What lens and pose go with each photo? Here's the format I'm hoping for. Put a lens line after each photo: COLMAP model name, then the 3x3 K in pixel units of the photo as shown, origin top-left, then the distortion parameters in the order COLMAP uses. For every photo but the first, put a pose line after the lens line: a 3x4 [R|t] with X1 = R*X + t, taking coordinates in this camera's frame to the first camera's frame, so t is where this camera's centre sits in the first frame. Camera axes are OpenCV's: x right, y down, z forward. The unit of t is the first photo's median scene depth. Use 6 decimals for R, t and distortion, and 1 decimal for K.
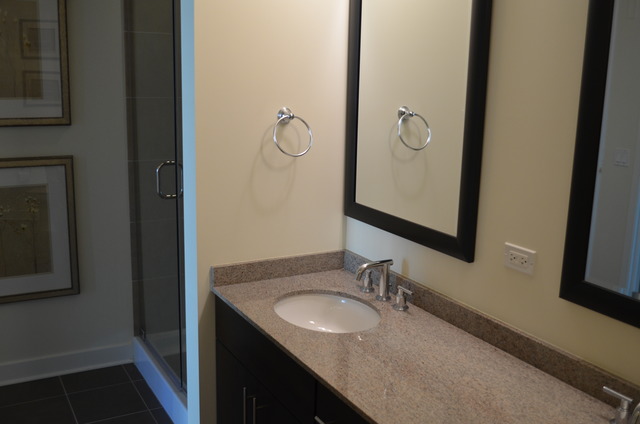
lens RADIAL K [[663.1, 0, 320.0], [0, 663.1, 212.0], [0, 0, 1]] dist [-0.065275, -0.000005]
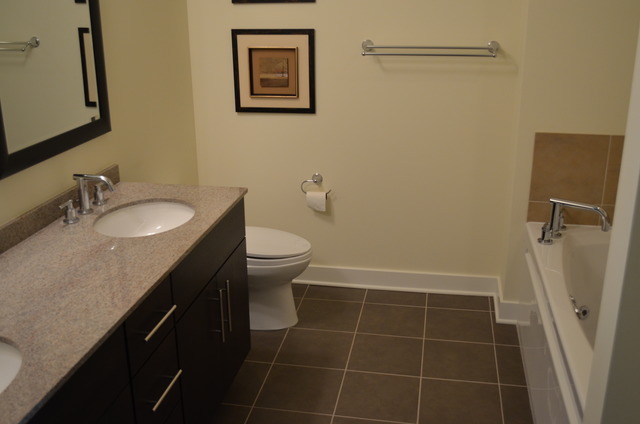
lens RADIAL K [[663.1, 0, 320.0], [0, 663.1, 212.0], [0, 0, 1]] dist [-0.065275, -0.000005]
pose [[-0.769429, -0.222873, 0.598587, -0.788032], [0.123970, 0.867220, 0.482246, -0.312805], [-0.626586, 0.445260, -0.639635, 1.439918]]
